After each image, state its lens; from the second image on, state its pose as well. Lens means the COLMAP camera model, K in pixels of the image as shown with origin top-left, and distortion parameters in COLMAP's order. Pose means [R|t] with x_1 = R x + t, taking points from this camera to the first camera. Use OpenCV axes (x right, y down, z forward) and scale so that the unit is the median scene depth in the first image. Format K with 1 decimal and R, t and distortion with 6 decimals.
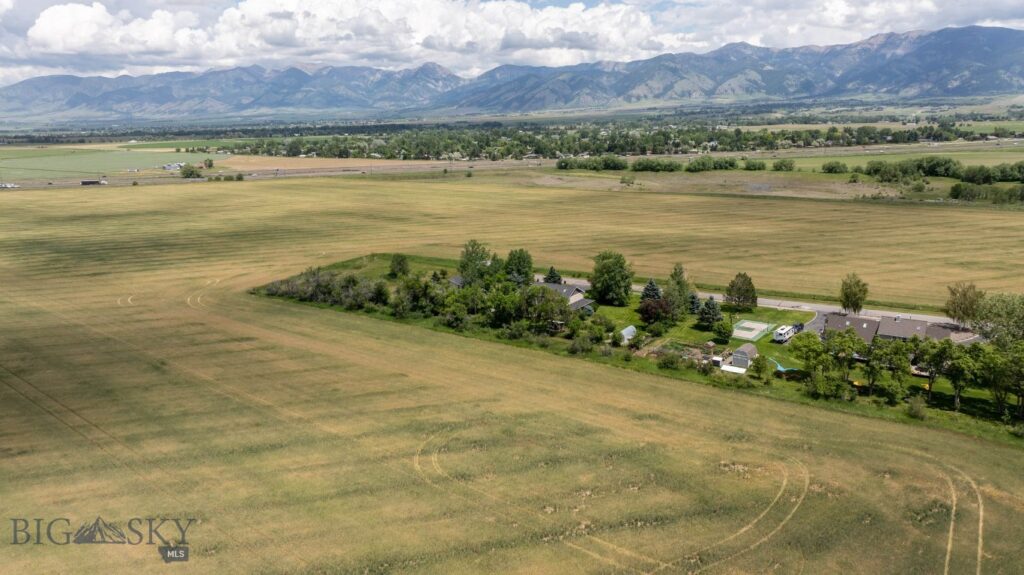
lens RADIAL K [[741.3, 0, 516.5], [0, 741.3, 291.6], [0, 0, 1]] dist [-0.045678, -0.000568]
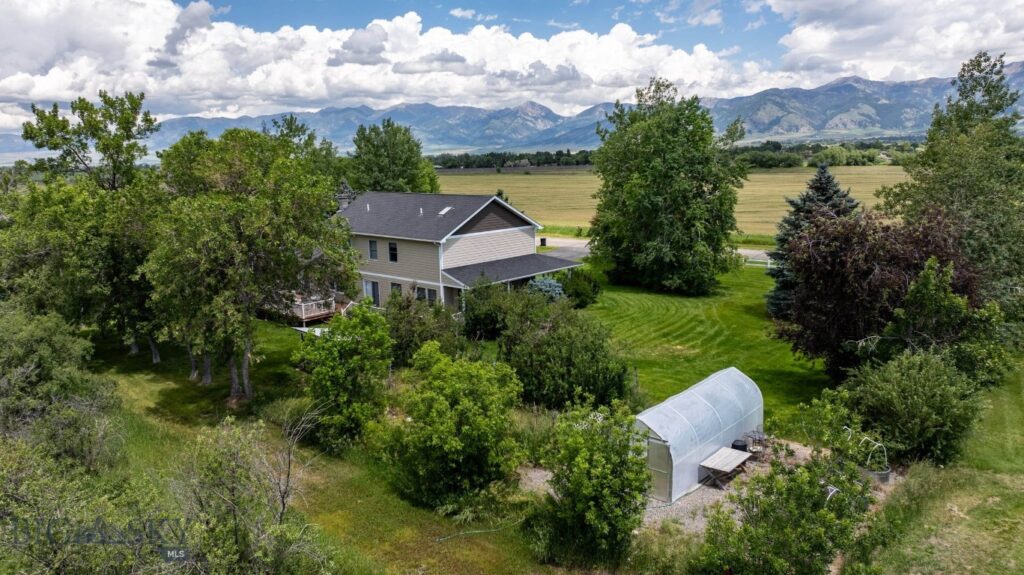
lens RADIAL K [[741.3, 0, 516.5], [0, 741.3, 291.6], [0, 0, 1]] dist [-0.045678, -0.000568]
pose [[0.991225, 0.023898, -0.130003, 0.114097], [-0.030718, 0.998241, -0.050713, 0.033949], [0.128563, 0.054262, 0.990216, 0.736931]]
